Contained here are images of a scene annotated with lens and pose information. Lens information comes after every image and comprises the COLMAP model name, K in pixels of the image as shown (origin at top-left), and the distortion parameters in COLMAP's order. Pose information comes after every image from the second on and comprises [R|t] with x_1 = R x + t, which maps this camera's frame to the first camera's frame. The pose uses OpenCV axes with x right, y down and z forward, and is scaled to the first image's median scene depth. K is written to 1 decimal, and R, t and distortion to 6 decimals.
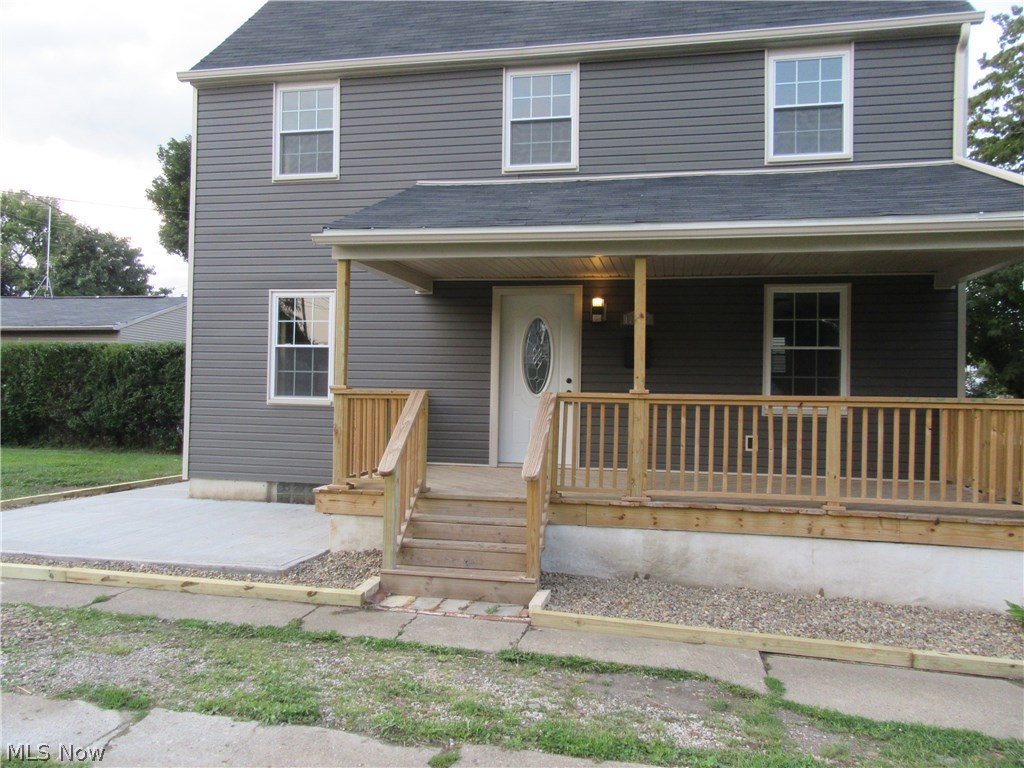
lens RADIAL K [[753.8, 0, 506.3], [0, 753.8, 384.5], [0, 0, 1]] dist [-0.010652, 0.012542]
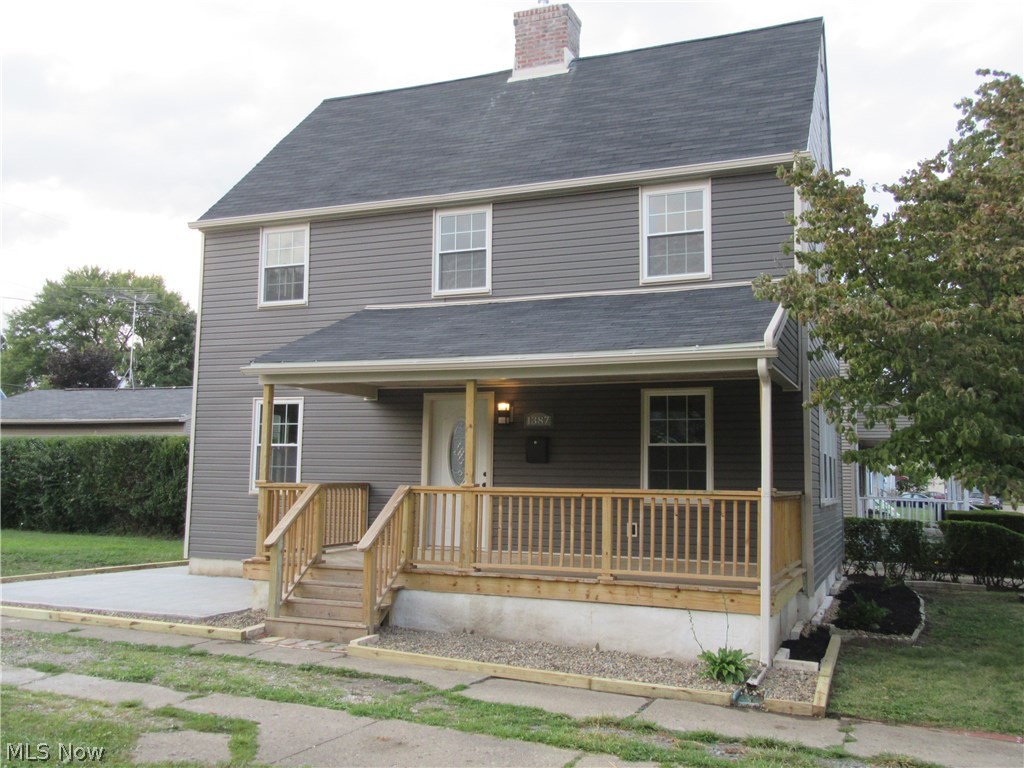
lens RADIAL K [[927.8, 0, 507.4], [0, 927.8, 383.7], [0, 0, 1]] dist [-0.006043, 0.025653]
pose [[0.981194, -0.022664, -0.191689, 0.400712], [0.005139, 0.995798, -0.091432, -0.012983], [0.192956, 0.088727, 0.977188, -0.398921]]
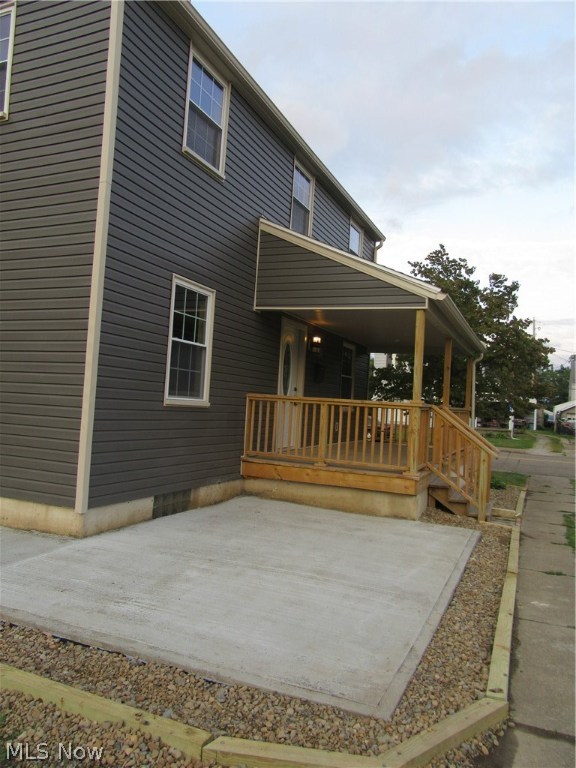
lens RADIAL K [[565.3, 0, 286.7], [0, 565.3, 383.8], [0, 0, 1]] dist [-0.010652, 0.012542]
pose [[0.217725, 0.028018, 0.975608, -1.012069], [-0.068088, 0.997589, -0.013454, 0.000920], [-0.973632, -0.063497, 0.219108, 0.797522]]
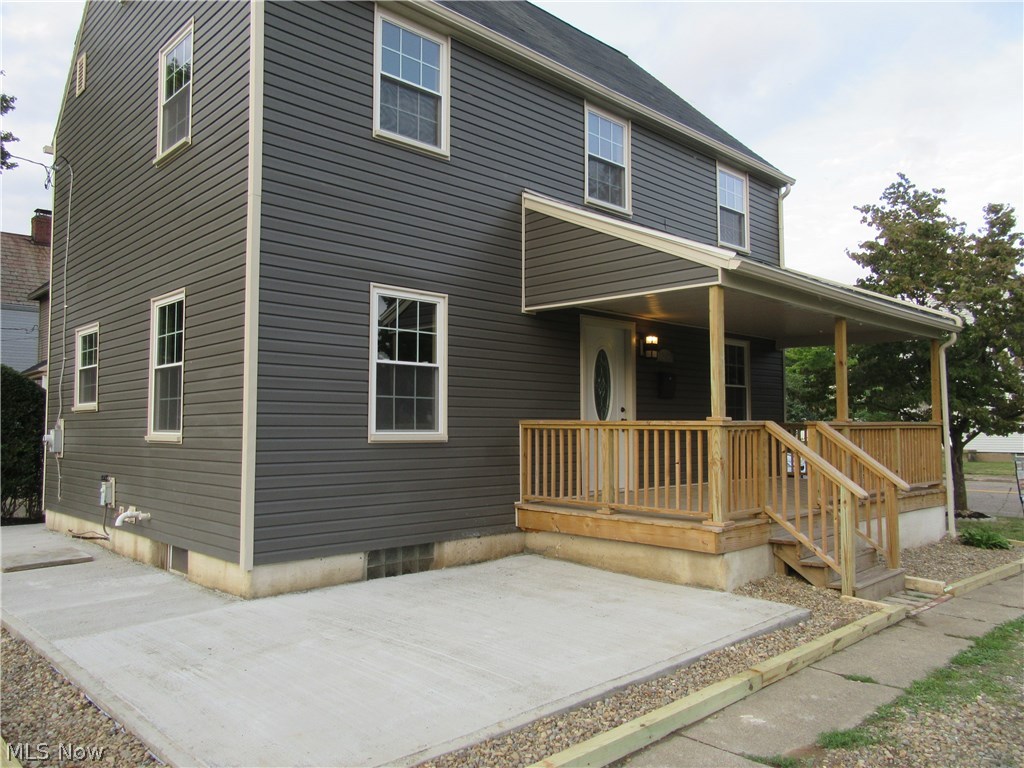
lens RADIAL K [[753.8, 0, 509.9], [0, 753.8, 384.8], [0, 0, 1]] dist [-0.010652, 0.012542]
pose [[0.573043, 0.026216, 0.819106, -0.911768], [-0.002275, 0.999535, -0.030399, -0.007472], [-0.819522, 0.015557, 0.572836, 0.529333]]
